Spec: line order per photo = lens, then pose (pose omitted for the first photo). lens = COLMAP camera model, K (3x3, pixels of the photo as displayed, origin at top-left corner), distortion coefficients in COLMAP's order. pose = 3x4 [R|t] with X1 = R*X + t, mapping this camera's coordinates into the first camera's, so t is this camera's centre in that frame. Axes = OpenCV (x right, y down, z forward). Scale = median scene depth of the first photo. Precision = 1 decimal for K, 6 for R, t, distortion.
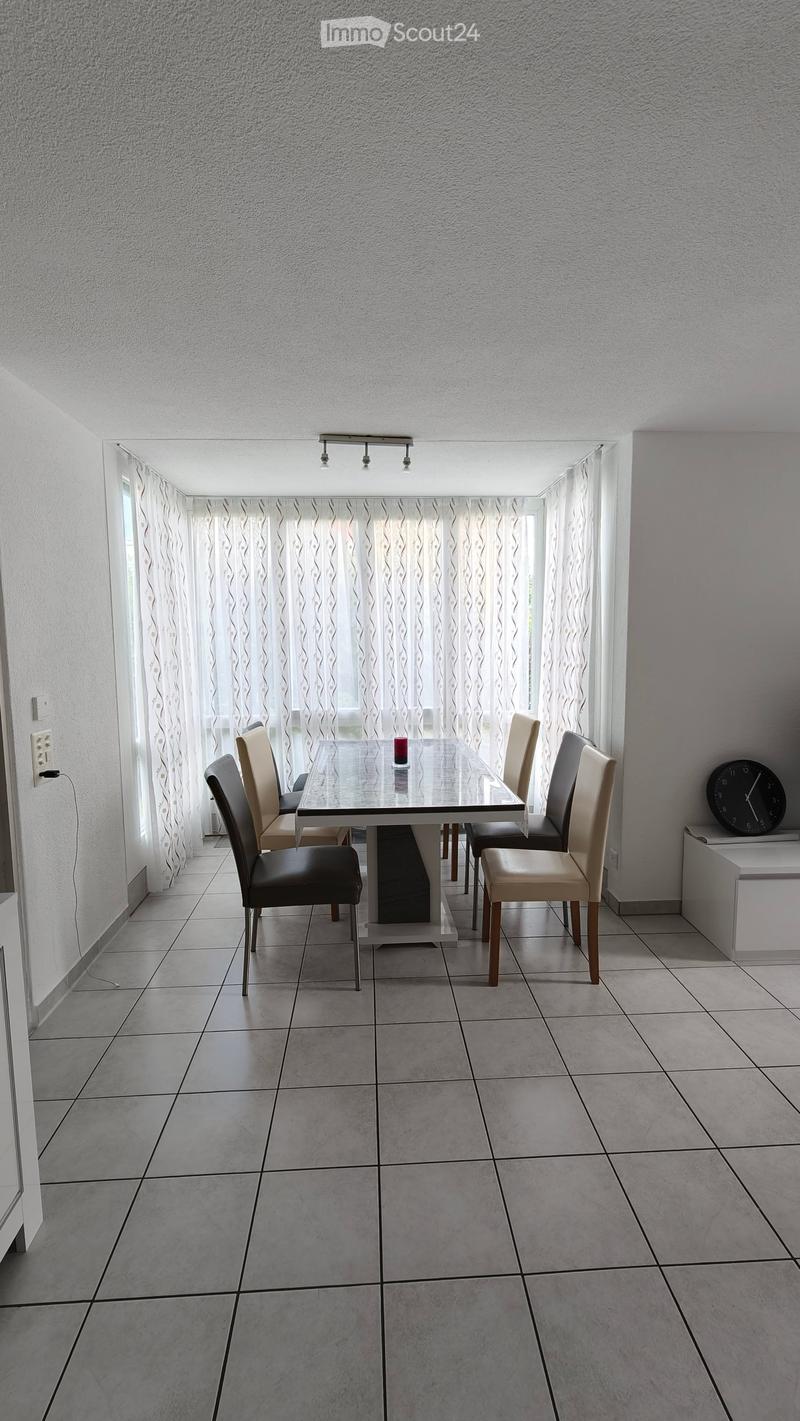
lens RADIAL K [[632.2, 0, 400.3], [0, 632.2, 711.2], [0, 0, 1]] dist [0.003738, 0.000257]
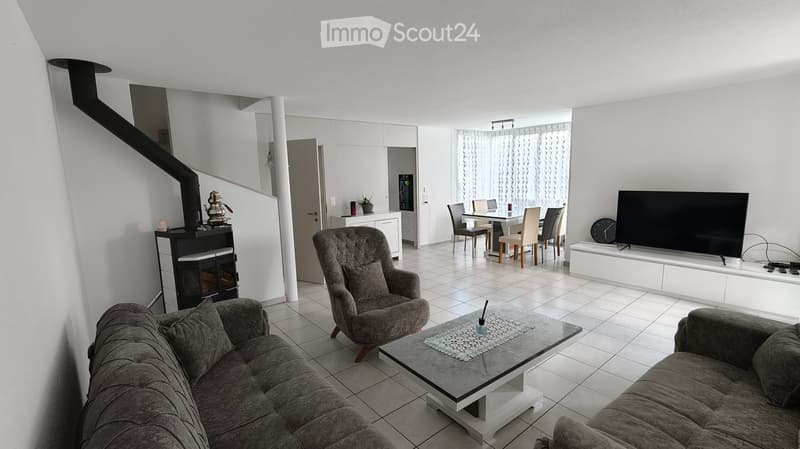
lens RADIAL K [[355.9, 0, 399.7], [0, 355.9, 226.2], [0, 0, 1]] dist [0.003738, 0.000257]
pose [[0.594318, 0.110621, -0.796586, 1.255267], [-0.078305, 0.993748, 0.079579, 0.060574], [0.800409, 0.015082, 0.599265, -0.688537]]
